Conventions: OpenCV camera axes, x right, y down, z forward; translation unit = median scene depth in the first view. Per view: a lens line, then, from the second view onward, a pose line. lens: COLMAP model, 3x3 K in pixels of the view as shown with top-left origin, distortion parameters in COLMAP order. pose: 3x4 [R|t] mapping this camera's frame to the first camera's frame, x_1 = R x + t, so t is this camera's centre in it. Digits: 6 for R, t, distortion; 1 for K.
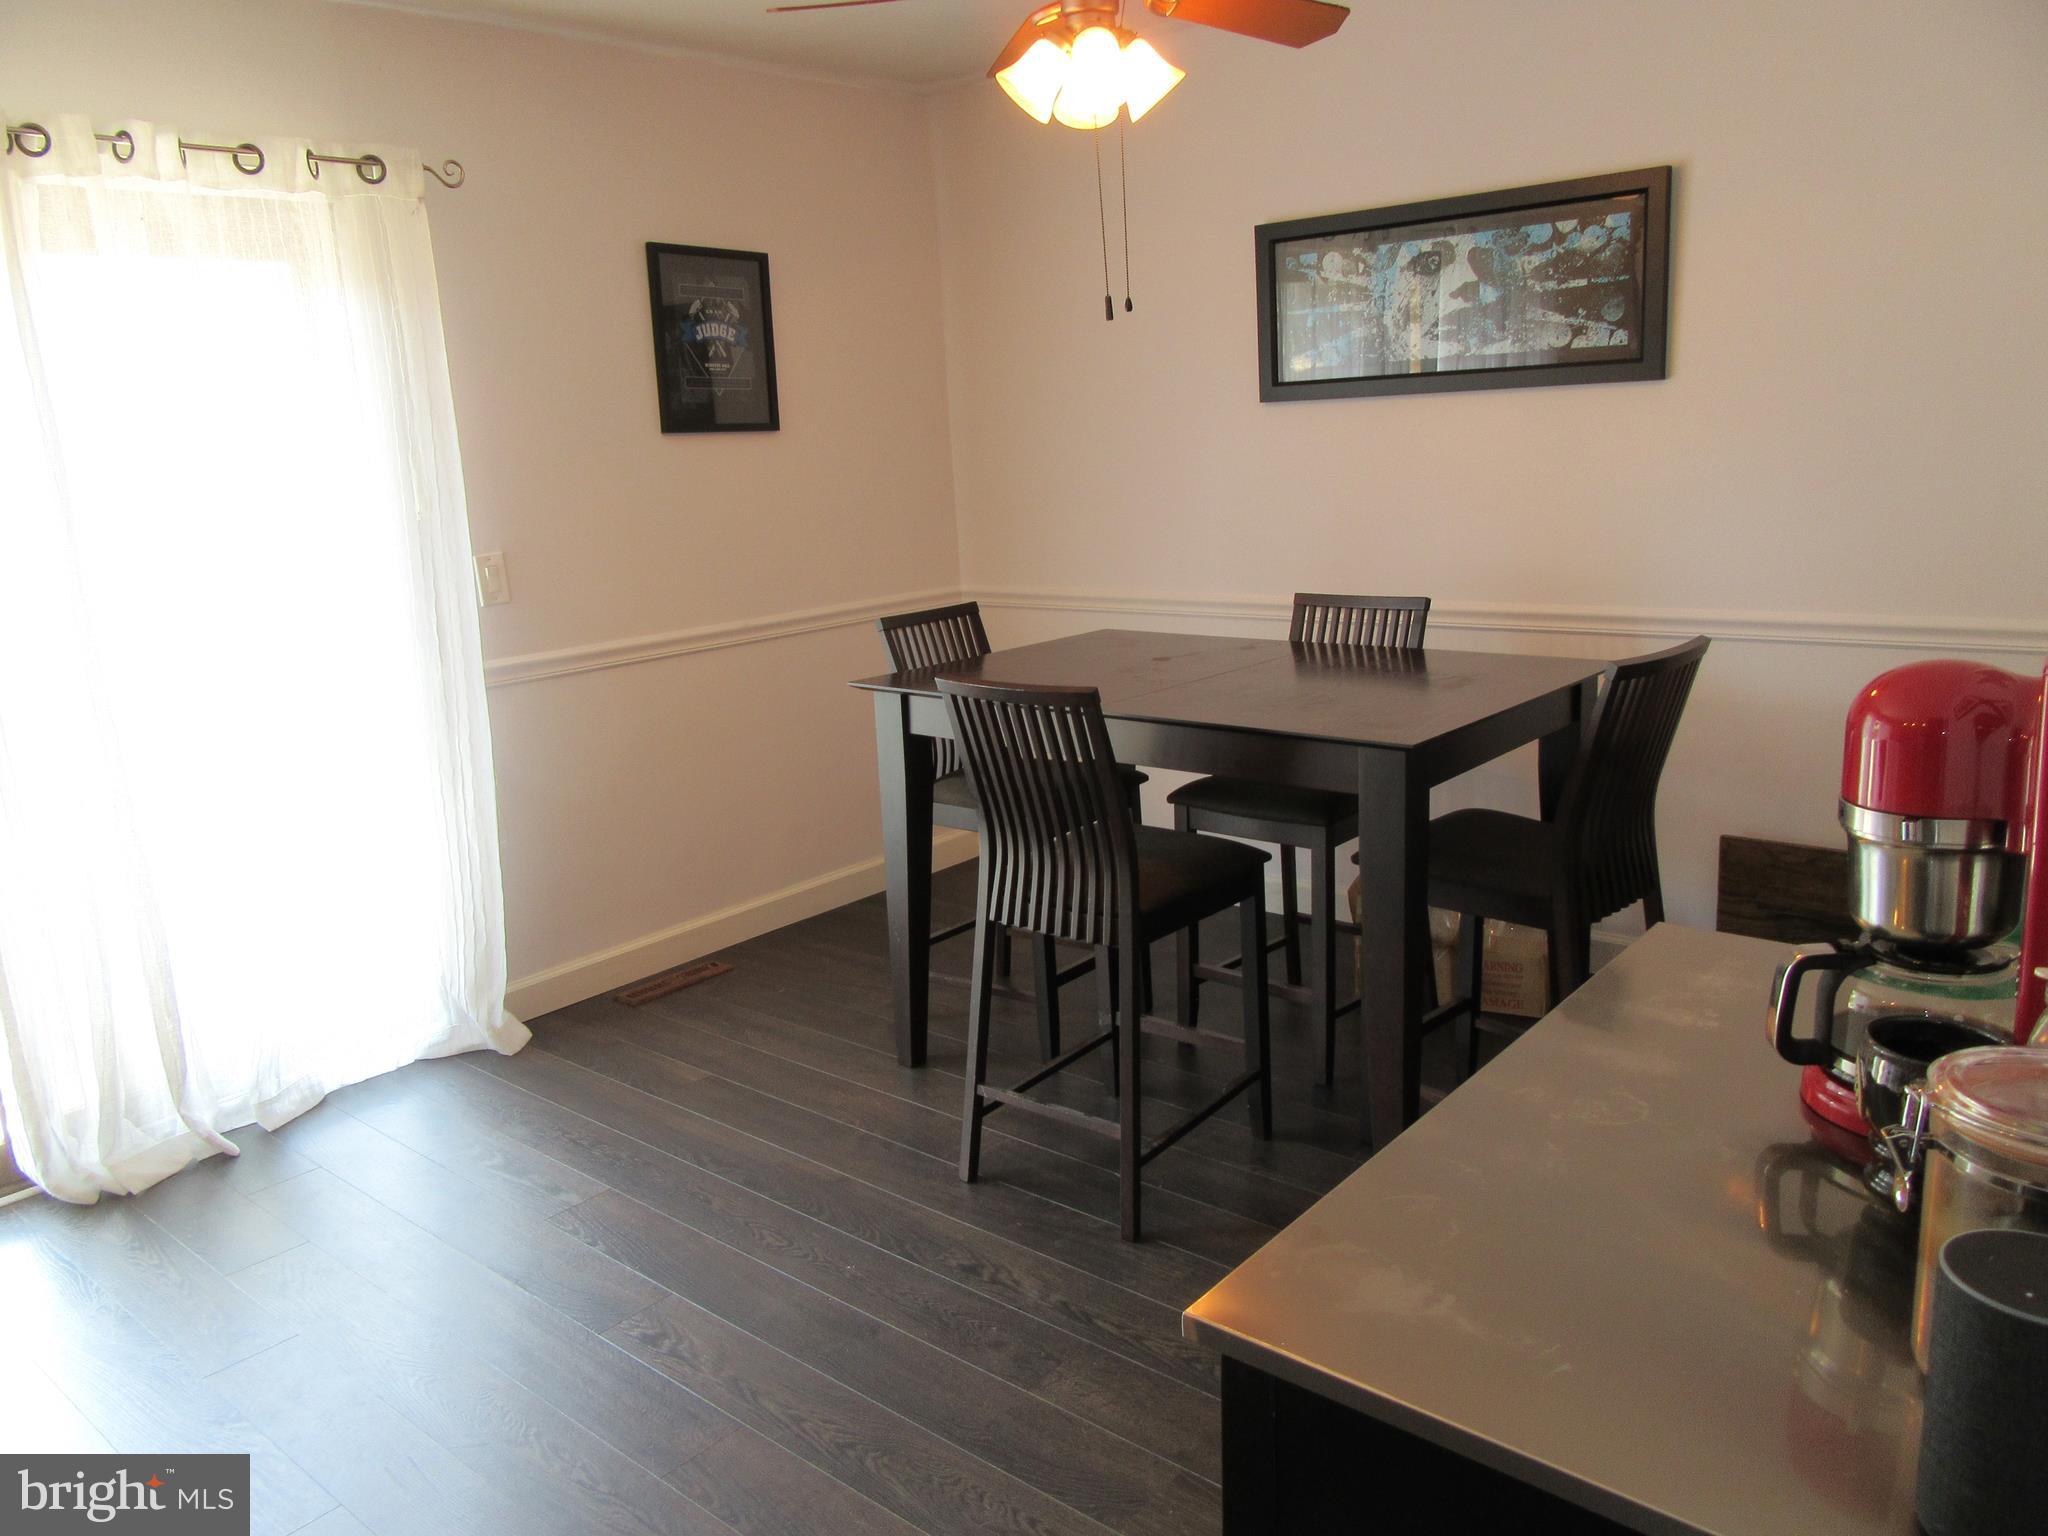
lens RADIAL K [[1506.4, 0, 1024.0], [0, 1506.4, 768.0], [0, 0, 1]] dist [-0.008800, 0.000615]
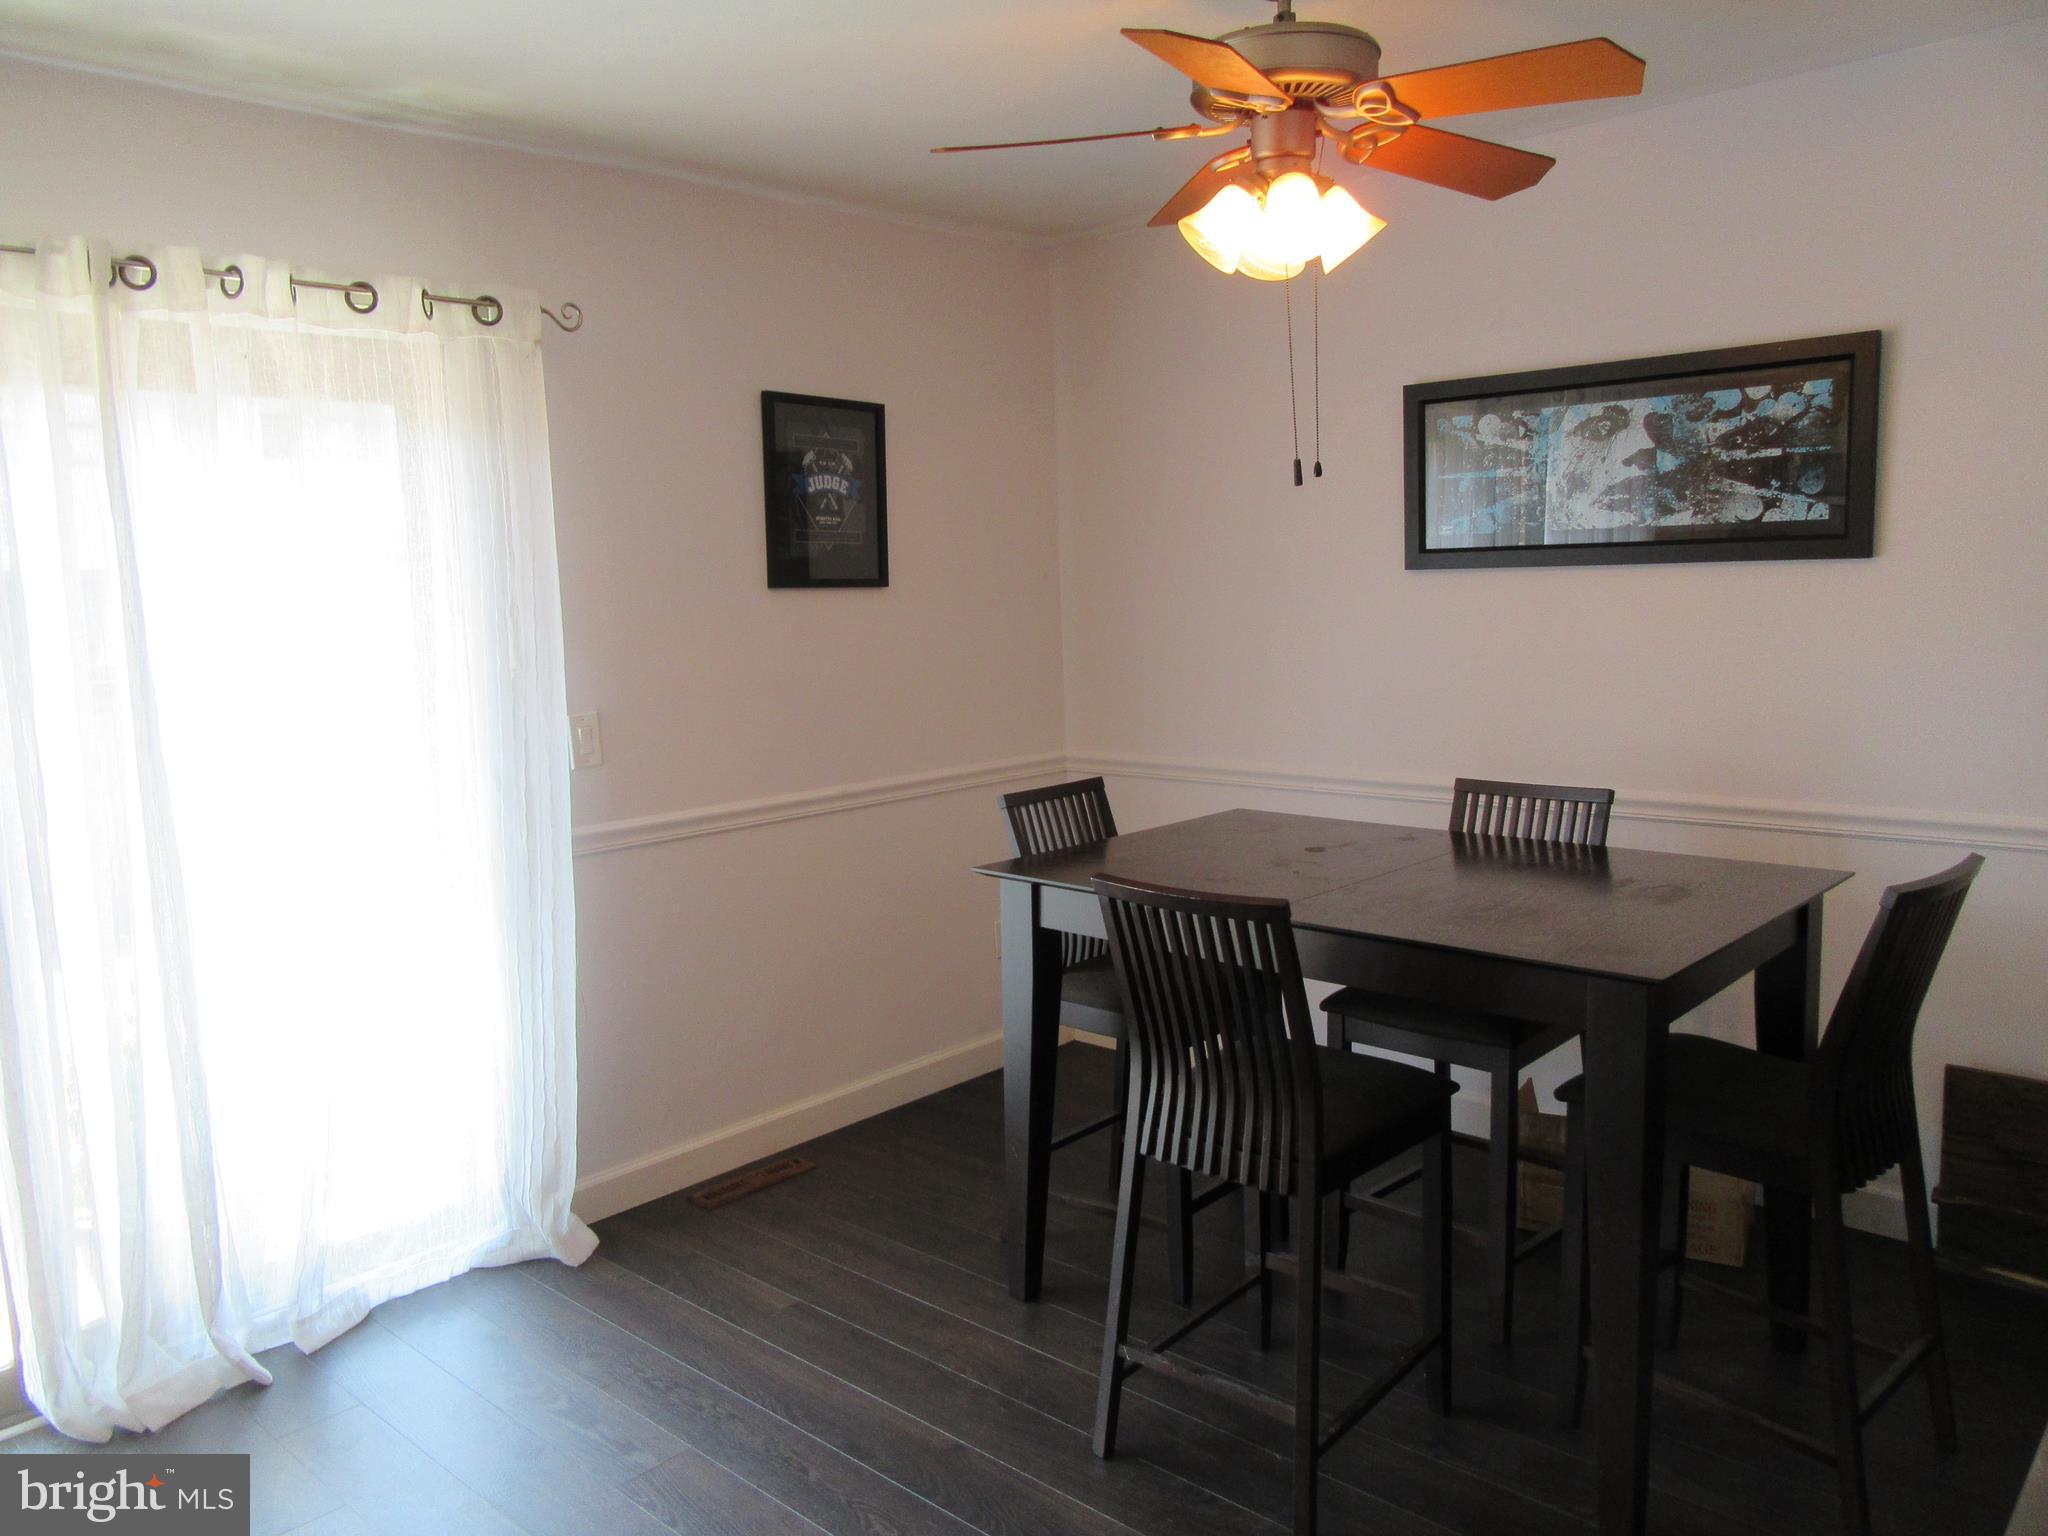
lens RADIAL K [[1514.4, 0, 1024.0], [0, 1514.4, 768.0], [0, 0, 1]] dist [0.000715, -0.005651]
pose [[0.999162, 0.026085, -0.031550, -0.055270], [-0.028925, 0.995228, -0.093190, -0.030794], [0.028969, 0.094024, 0.995148, 0.082153]]
